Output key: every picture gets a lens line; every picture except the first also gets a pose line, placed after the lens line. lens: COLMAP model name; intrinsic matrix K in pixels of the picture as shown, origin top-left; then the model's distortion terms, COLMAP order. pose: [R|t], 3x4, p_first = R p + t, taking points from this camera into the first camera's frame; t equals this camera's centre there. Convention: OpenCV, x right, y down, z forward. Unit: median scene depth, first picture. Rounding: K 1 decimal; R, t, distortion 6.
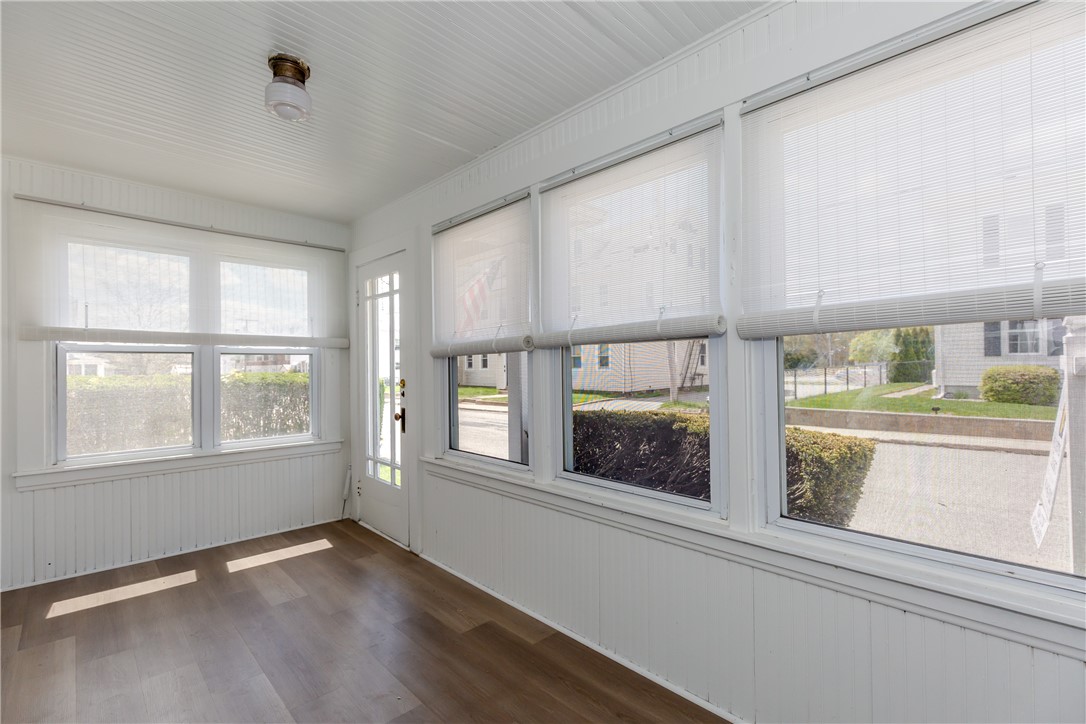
lens RADIAL K [[483.4, 0, 546.9], [0, 483.4, 356.9], [0, 0, 1]] dist [0.000870, -0.001771]
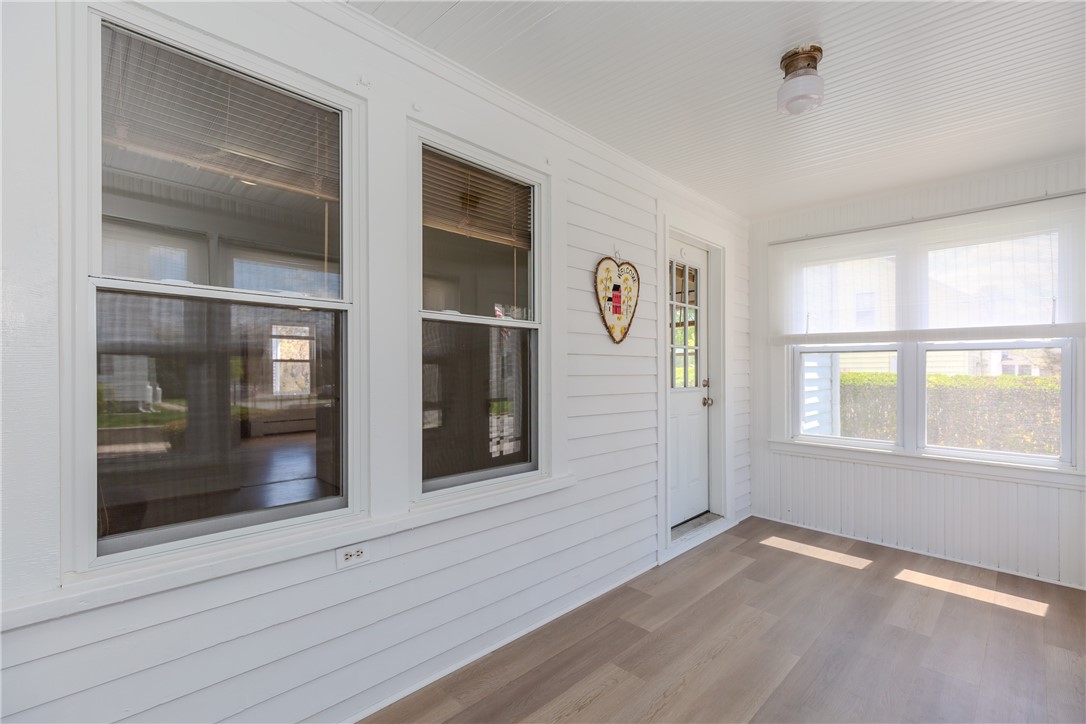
lens RADIAL K [[483.4, 0, 547.7], [0, 483.4, 368.1], [0, 0, 1]] dist [0.000870, -0.001771]
pose [[0.010804, 0.008495, -0.999906, 0.279575], [0.018113, 0.999798, 0.008689, 0.006878], [0.999778, -0.018205, 0.010648, 0.289547]]
